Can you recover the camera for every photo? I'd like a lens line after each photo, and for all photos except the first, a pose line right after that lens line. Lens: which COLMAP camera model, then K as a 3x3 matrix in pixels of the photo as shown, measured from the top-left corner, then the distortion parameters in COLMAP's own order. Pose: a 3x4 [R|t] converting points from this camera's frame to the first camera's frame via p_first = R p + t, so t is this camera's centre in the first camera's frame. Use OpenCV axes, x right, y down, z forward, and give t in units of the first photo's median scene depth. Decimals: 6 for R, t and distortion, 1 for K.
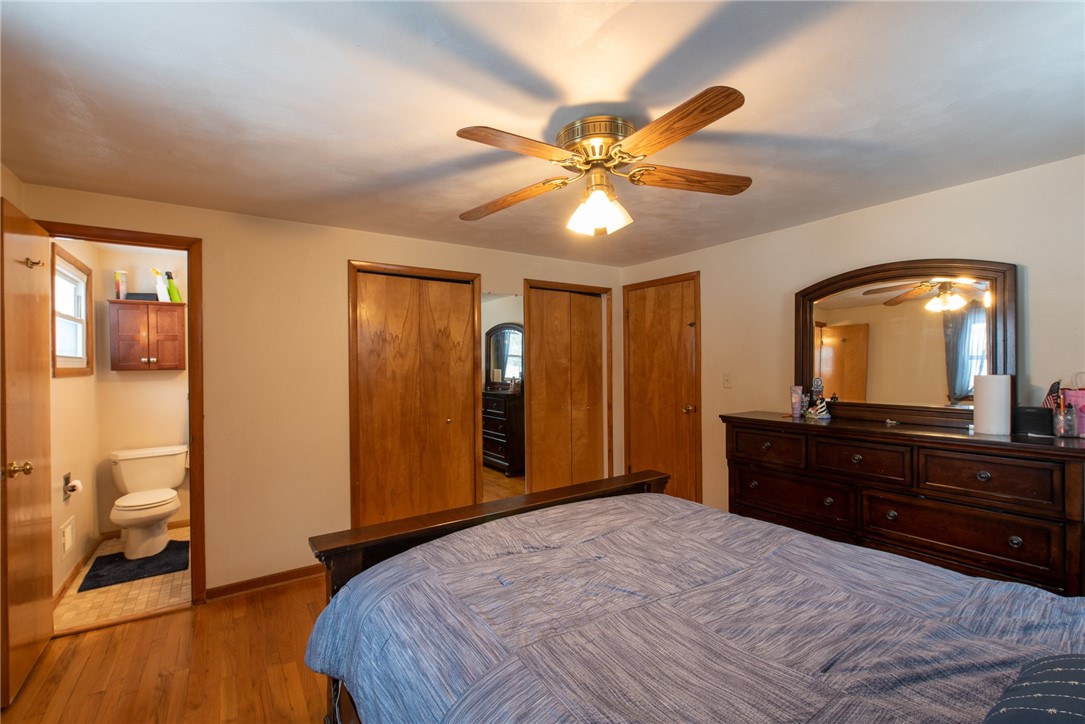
lens RADIAL K [[476.2, 0, 541.3], [0, 476.2, 362.8], [0, 0, 1]] dist [0.002210, 0.000461]
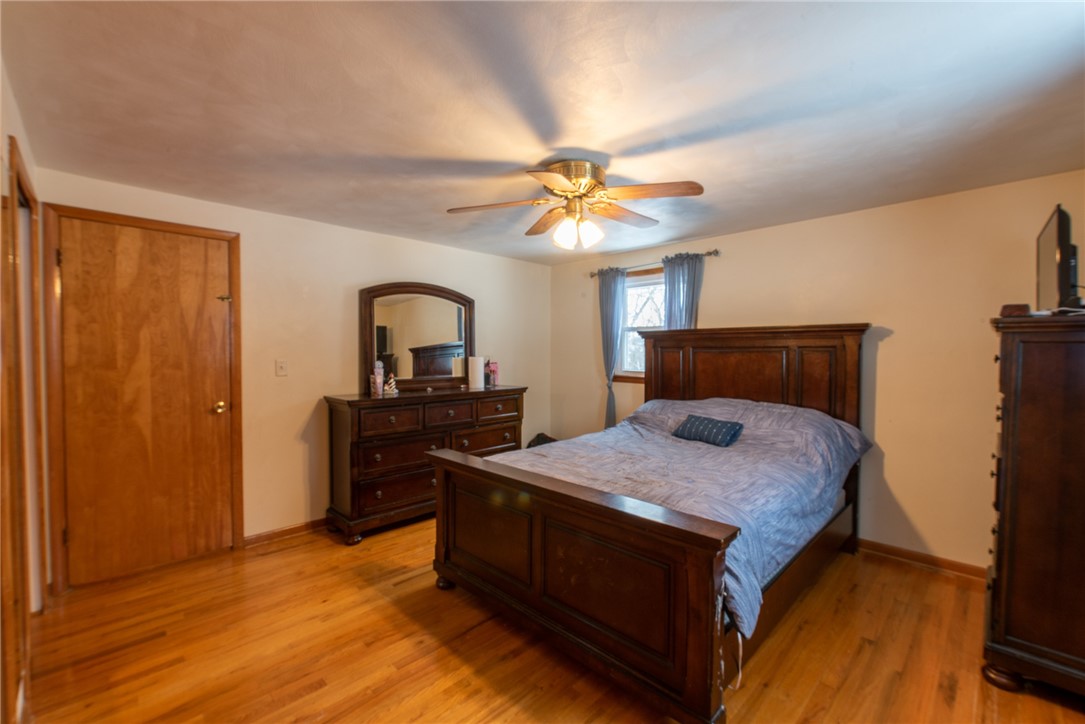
lens RADIAL K [[476.2, 0, 537.2], [0, 476.2, 363.3], [0, 0, 1]] dist [0.002210, 0.000461]
pose [[-0.206467, -0.013712, 0.978357, -1.020128], [-0.001889, 0.999906, 0.013615, 0.025996], [-0.978452, 0.000963, -0.206474, 1.216959]]
